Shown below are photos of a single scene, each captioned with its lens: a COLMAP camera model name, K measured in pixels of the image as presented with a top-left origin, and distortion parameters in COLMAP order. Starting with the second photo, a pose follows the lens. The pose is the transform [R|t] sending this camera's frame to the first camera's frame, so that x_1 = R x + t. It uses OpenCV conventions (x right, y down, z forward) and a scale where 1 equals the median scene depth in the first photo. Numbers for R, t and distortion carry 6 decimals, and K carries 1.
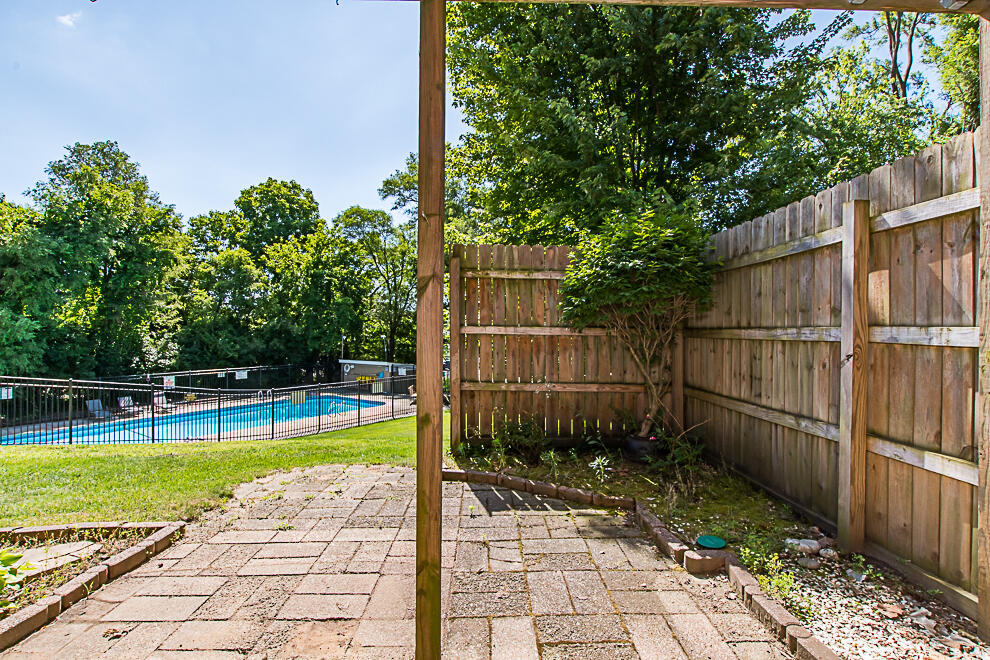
lens RADIAL K [[466.9, 0, 492.9], [0, 466.9, 333.3], [0, 0, 1]] dist [-0.005980, -0.000619]
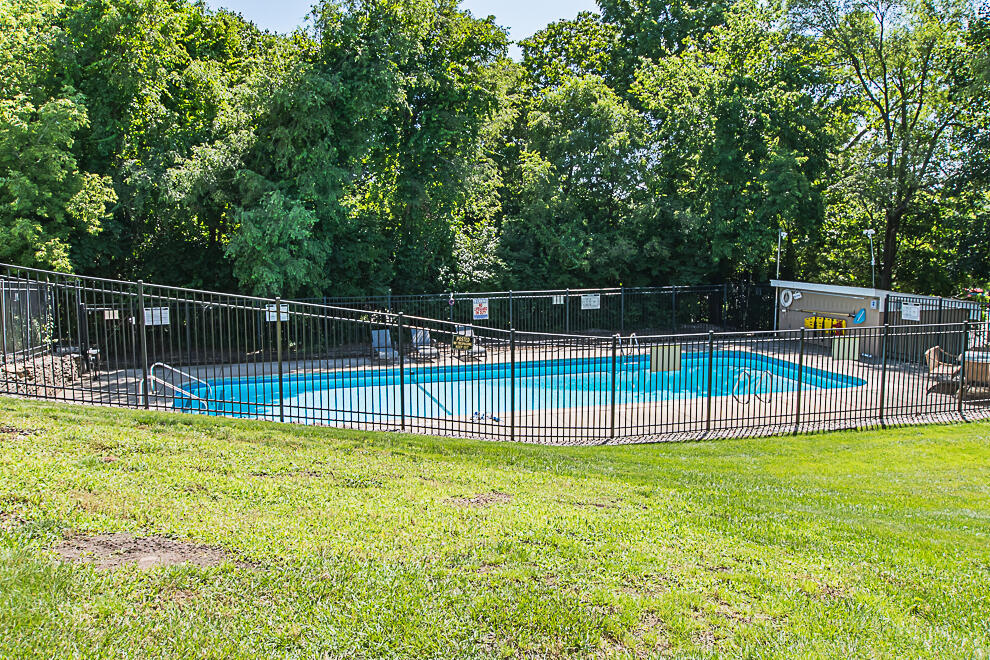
lens RADIAL K [[802.9, 0, 497.7], [0, 802.9, 325.6], [0, 0, 1]] dist [-0.018615, 0.012948]
pose [[0.784457, 0.067276, -0.616523, -0.039706], [0.002274, 0.993780, 0.111336, 0.011314], [0.620179, -0.088740, 0.779425, 0.198157]]
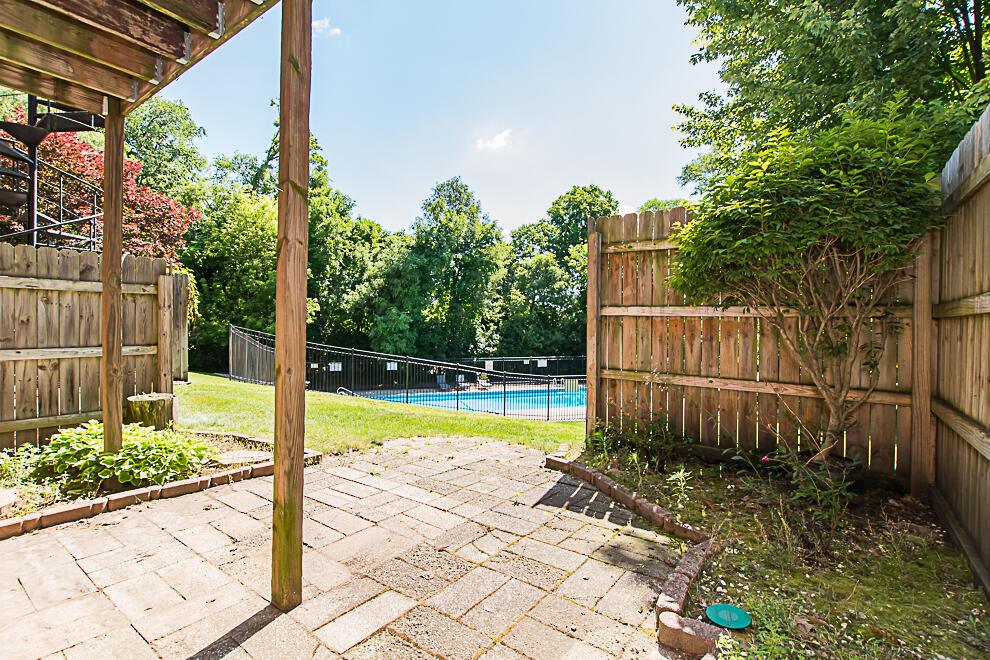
lens RADIAL K [[466.9, 0, 503.8], [0, 466.9, 334.0], [0, 0, 1]] dist [-0.005980, -0.000619]
pose [[0.794070, 0.016805, -0.607594, 0.081331], [-0.012830, 0.999858, 0.010888, 0.007189], [0.607691, -0.000850, 0.794173, 0.039956]]
